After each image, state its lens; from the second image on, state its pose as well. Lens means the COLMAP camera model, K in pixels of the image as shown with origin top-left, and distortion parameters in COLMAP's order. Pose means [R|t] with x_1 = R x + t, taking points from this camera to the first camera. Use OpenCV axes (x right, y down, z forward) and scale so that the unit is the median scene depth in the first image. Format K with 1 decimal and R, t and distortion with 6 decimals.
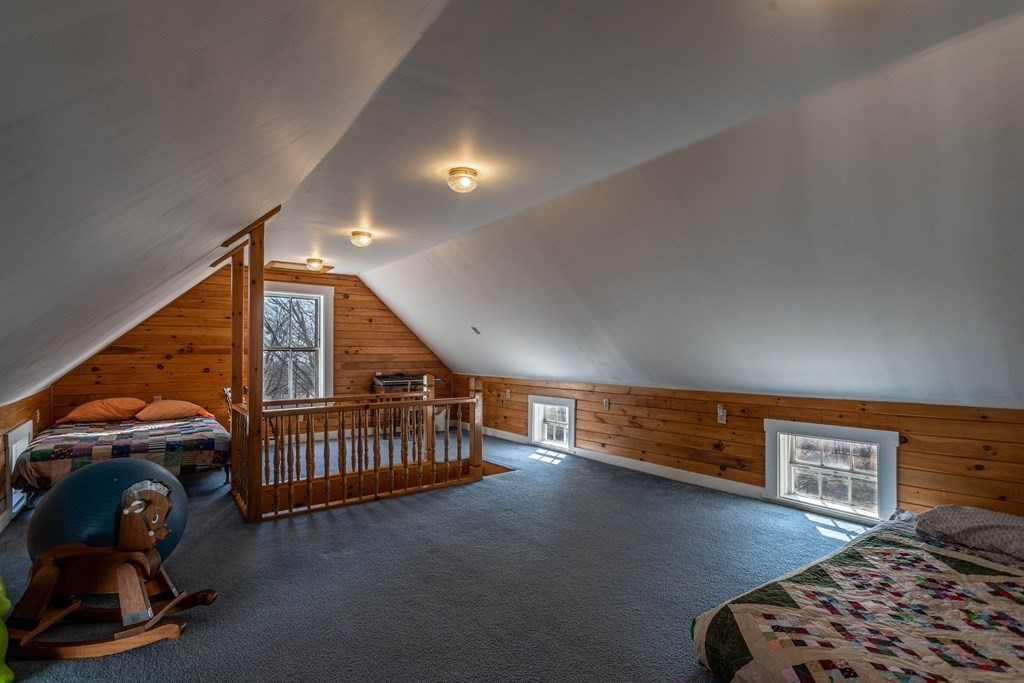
lens RADIAL K [[496.1, 0, 497.1], [0, 496.1, 343.6], [0, 0, 1]] dist [0.000428, 0.000048]
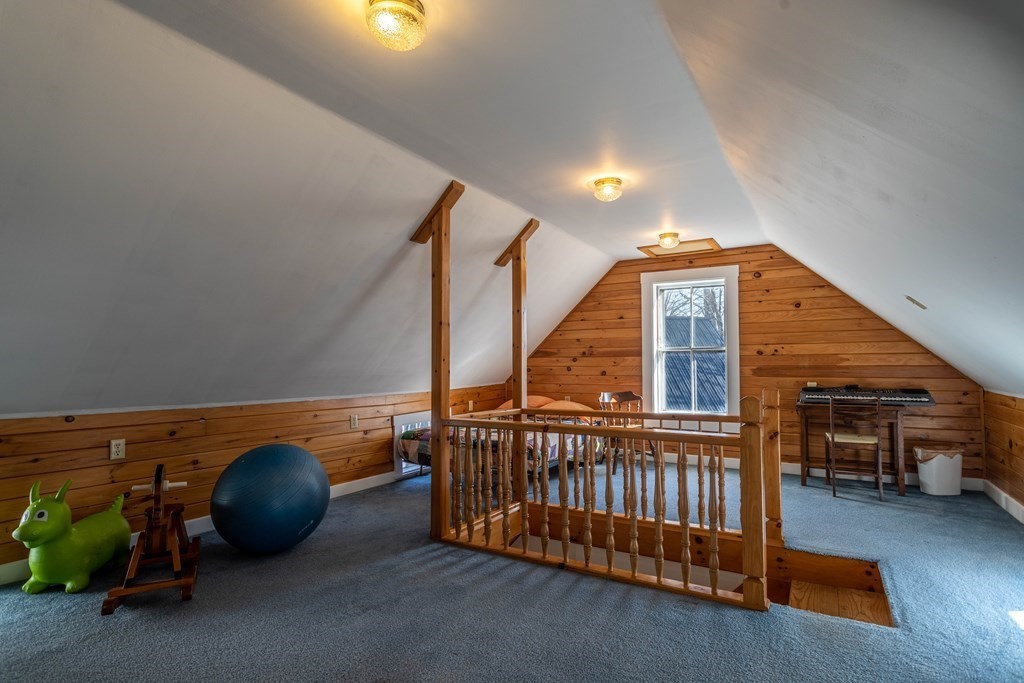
lens RADIAL K [[496.1, 0, 497.1], [0, 496.1, 343.6], [0, 0, 1]] dist [0.000428, 0.000048]
pose [[0.421559, -0.034261, -0.906154, 0.207924], [0.024697, 0.999349, -0.026296, 0.015579], [0.906465, -0.011294, 0.422130, 0.389060]]
